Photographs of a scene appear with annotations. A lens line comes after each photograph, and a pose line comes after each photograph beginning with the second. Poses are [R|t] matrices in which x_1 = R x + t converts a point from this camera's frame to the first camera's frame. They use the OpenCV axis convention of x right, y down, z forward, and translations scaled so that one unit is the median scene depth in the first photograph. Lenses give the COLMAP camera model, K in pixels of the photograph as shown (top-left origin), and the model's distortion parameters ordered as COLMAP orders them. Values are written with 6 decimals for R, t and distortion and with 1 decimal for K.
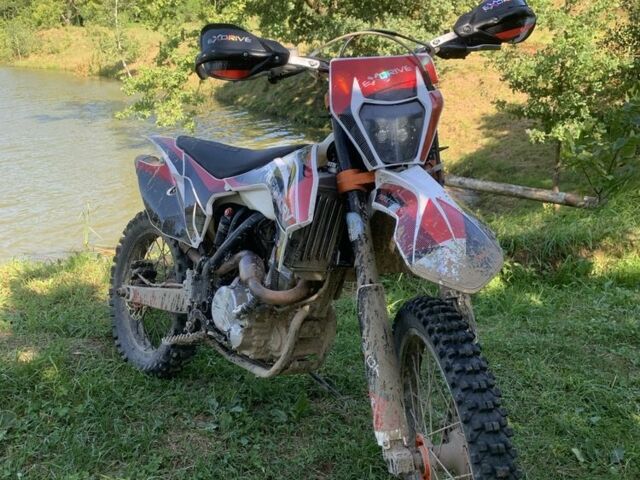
lens RADIAL K [[659.8, 0, 320.0], [0, 659.8, 240.0], [0, 0, 1]] dist [0.111748, -0.205451]
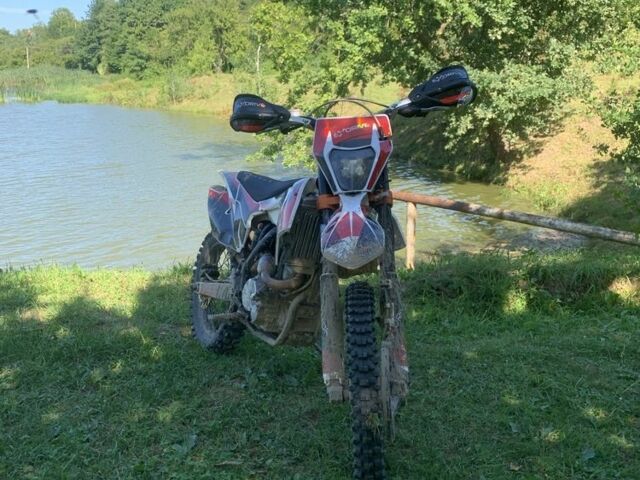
lens RADIAL K [[659.8, 0, 320.0], [0, 659.8, 240.0], [0, 0, 1]] dist [0.111748, -0.205451]
pose [[0.979836, 0.039800, -0.195799, 0.238986], [-0.051465, 0.997167, -0.054856, 0.052798], [0.193061, 0.063827, 0.979109, -0.296181]]
